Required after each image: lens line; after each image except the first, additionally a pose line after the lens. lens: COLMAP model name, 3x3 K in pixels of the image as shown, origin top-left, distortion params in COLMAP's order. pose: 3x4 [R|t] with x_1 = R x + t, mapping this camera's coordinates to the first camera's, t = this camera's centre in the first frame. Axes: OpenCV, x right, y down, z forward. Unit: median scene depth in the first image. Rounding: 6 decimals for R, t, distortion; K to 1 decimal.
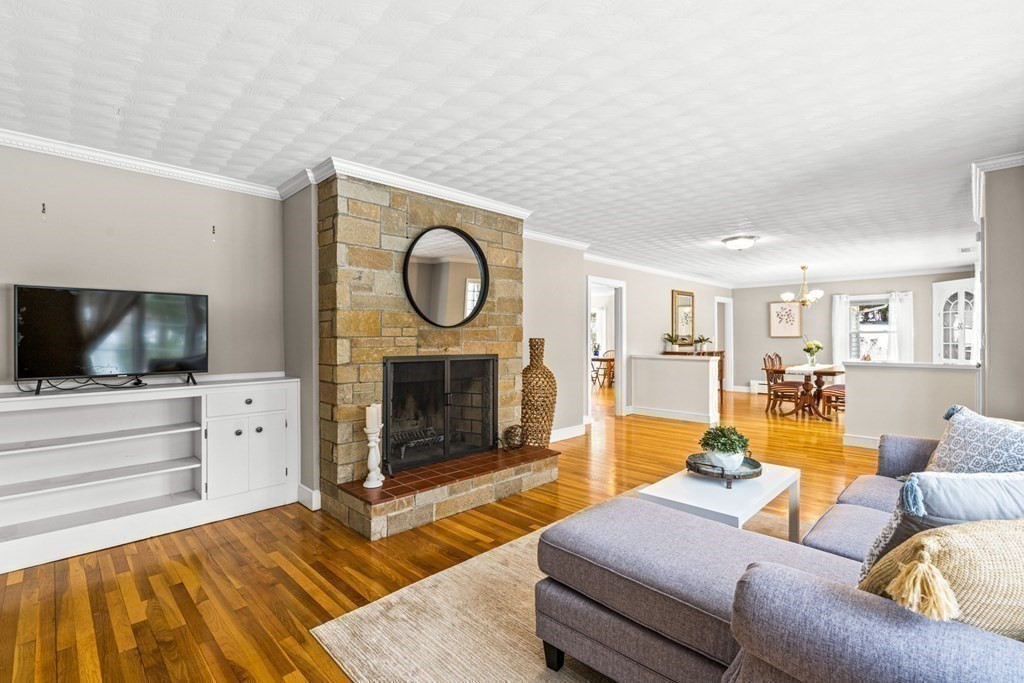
lens RADIAL K [[466.9, 0, 506.9], [0, 466.9, 339.6], [0, 0, 1]] dist [-0.001966, 0.001199]
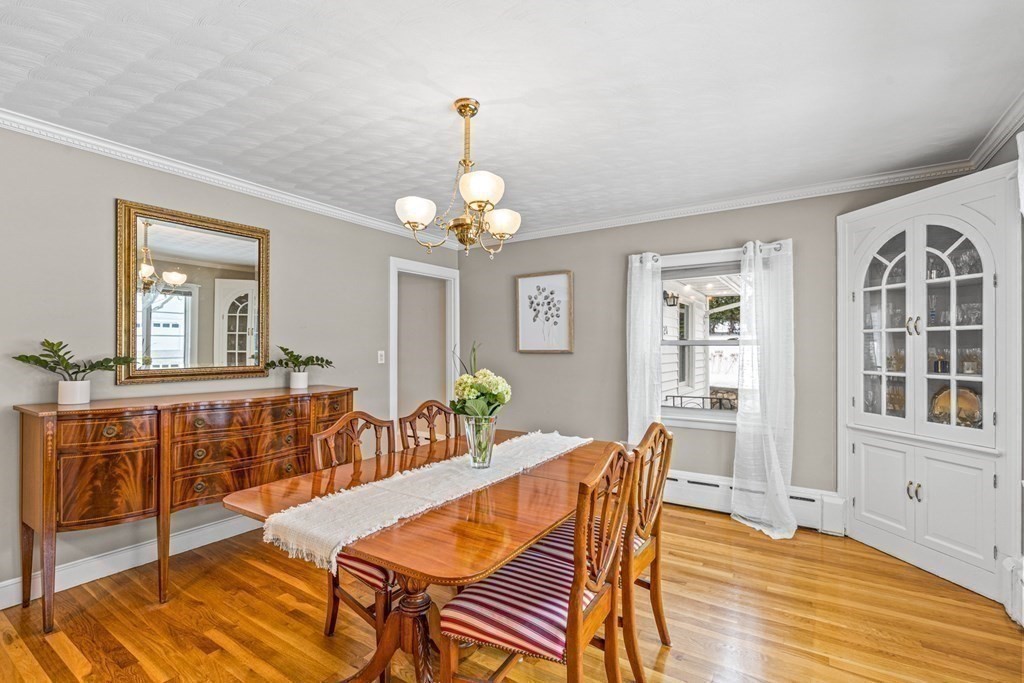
lens RADIAL K [[466.9, 0, 513.8], [0, 466.9, 347.8], [0, 0, 1]] dist [-0.001966, 0.001199]
pose [[0.977226, 0.006583, 0.212101, 1.247483], [-0.004945, 0.999954, -0.008254, -0.016017], [-0.212145, 0.007017, 0.977213, 1.490240]]
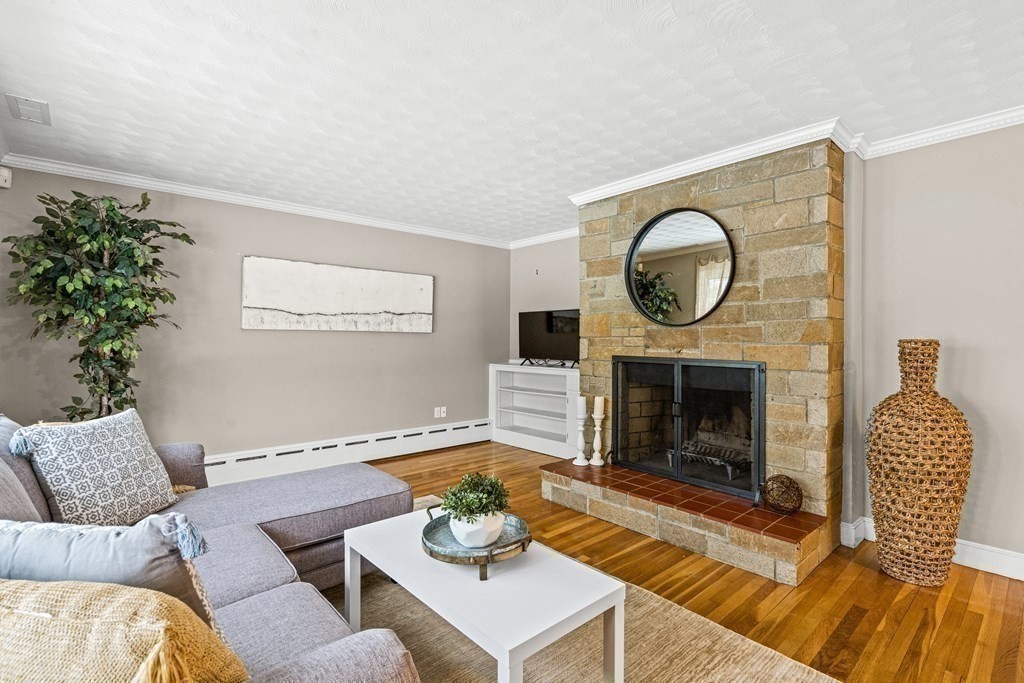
lens RADIAL K [[466.9, 0, 508.3], [0, 466.9, 338.6], [0, 0, 1]] dist [-0.001966, 0.001199]
pose [[-0.039771, 0.001312, -0.999208, 0.758527], [-0.007039, 0.999974, 0.001593, -0.001887], [0.999184, 0.007097, -0.039761, 0.736708]]
